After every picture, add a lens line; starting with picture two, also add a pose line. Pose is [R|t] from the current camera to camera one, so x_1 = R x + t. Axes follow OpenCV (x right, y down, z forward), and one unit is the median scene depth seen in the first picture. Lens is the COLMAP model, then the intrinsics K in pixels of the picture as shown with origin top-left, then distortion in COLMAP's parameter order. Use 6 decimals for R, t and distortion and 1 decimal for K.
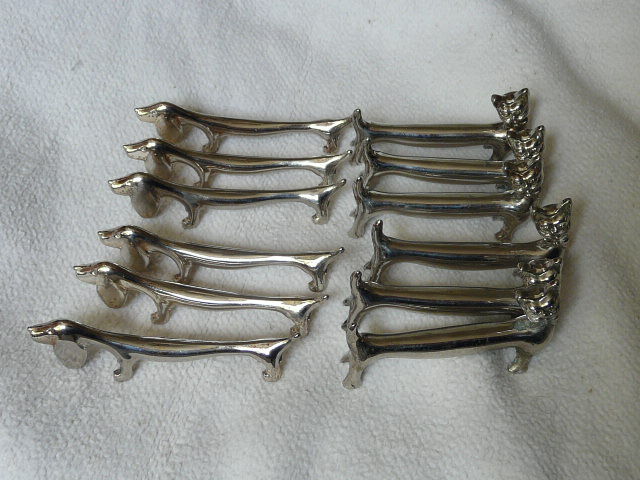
lens RADIAL K [[839.8, 0, 320.0], [0, 839.8, 240.0], [0, 0, 1]] dist [-0.161695, 0.010502]
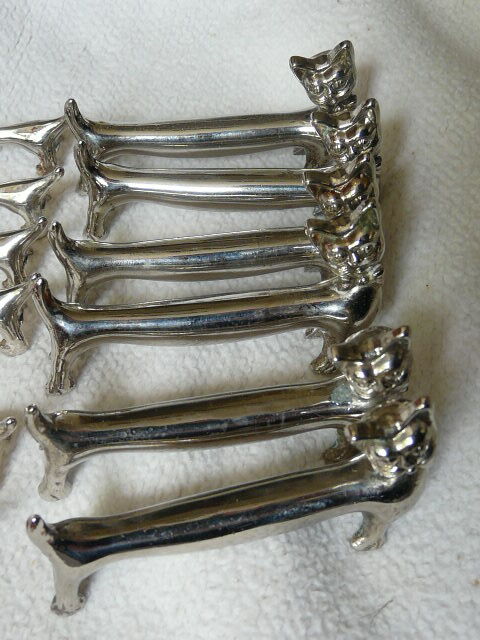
lens RADIAL K [[794.6, 0, 239.7], [0, 794.6, 342.8], [0, 0, 1]] dist [-0.112633, 0.002375]
pose [[0.997681, -0.065070, 0.019968, 0.149970], [0.062997, 0.993848, 0.091089, -0.025869], [-0.025772, -0.089620, 0.995643, 0.436255]]
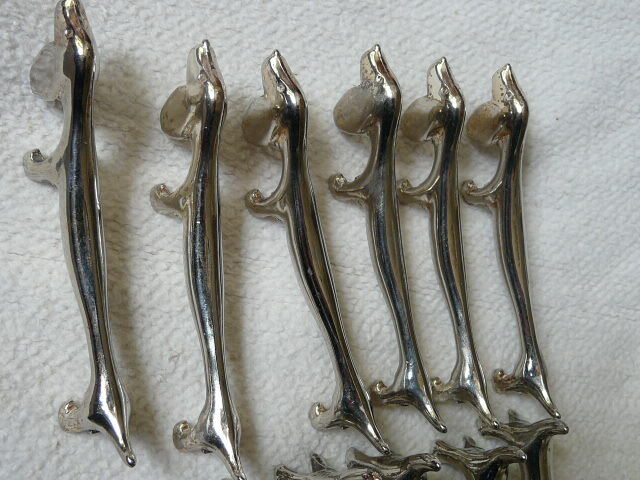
lens RADIAL K [[794.6, 0, 320.0], [0, 794.6, 240.0], [0, 0, 1]] dist [-0.112633, 0.002375]
pose [[0.156372, 0.985855, -0.060321, -0.082187], [-0.973092, 0.164236, 0.161610, -0.096564], [0.169231, 0.033426, 0.985009, 0.413866]]
